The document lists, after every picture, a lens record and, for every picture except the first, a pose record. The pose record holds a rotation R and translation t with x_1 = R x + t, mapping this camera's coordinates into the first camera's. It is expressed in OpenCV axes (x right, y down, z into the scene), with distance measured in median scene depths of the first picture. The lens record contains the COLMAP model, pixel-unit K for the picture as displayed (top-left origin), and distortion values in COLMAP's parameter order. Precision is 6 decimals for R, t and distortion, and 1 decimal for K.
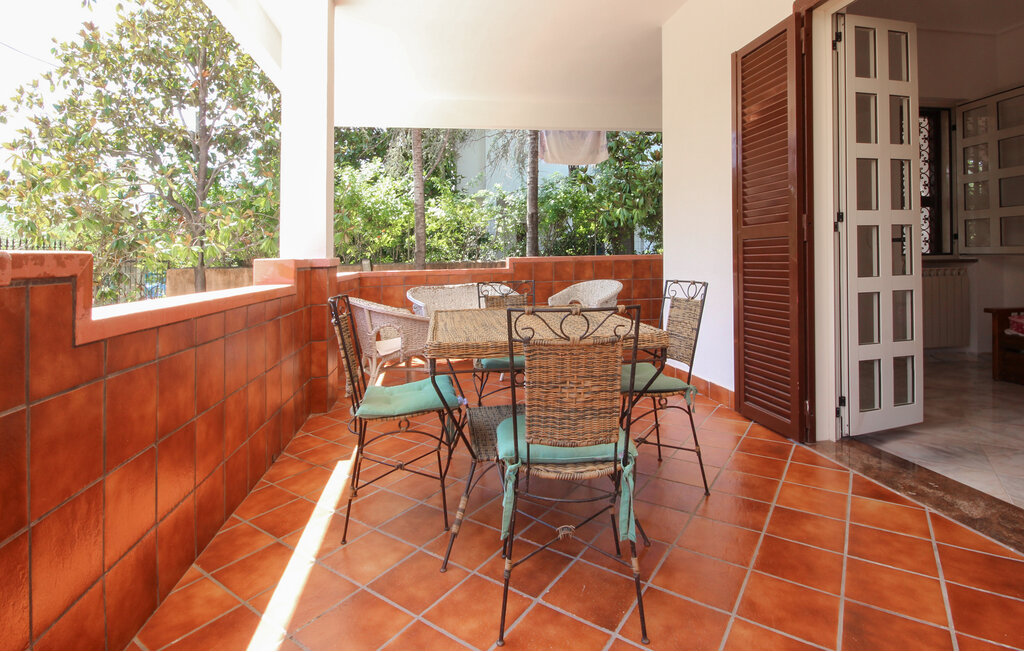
lens RADIAL K [[472.5, 0, 512.0], [0, 472.5, 326.0], [0, 0, 1]] dist [0.000113, -0.000036]
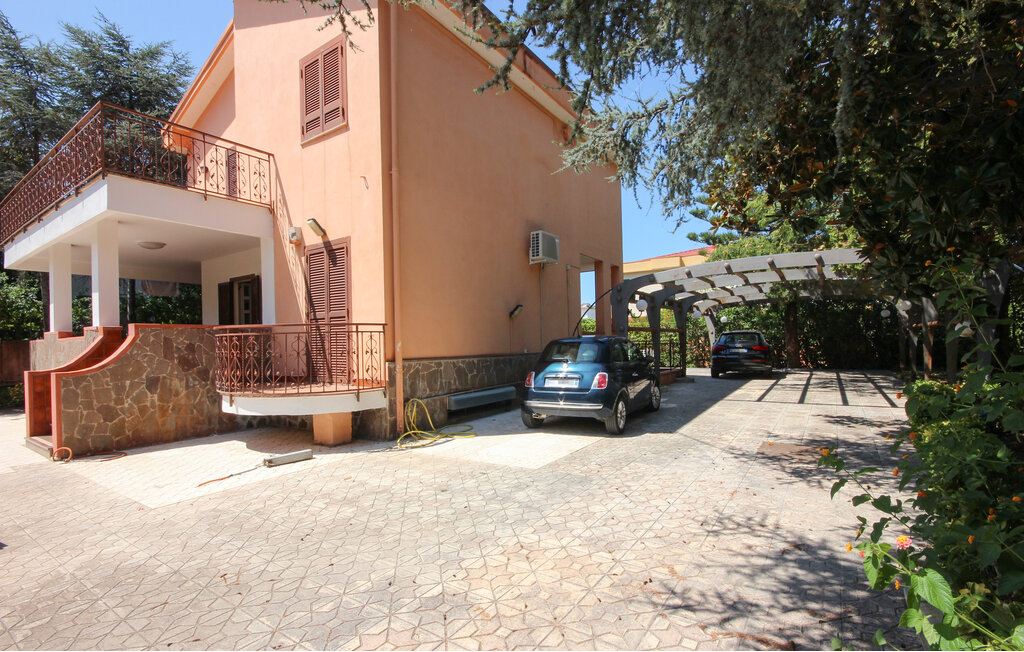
lens RADIAL K [[472.5, 0, 512.0], [0, 472.5, 326.0], [0, 0, 1]] dist [0.000113, -0.000036]
pose [[0.683992, 0.008119, 0.729444, -0.379515], [0.122497, 0.984461, -0.125821, 0.295738], [-0.719131, 0.175416, 0.672369, -1.723049]]
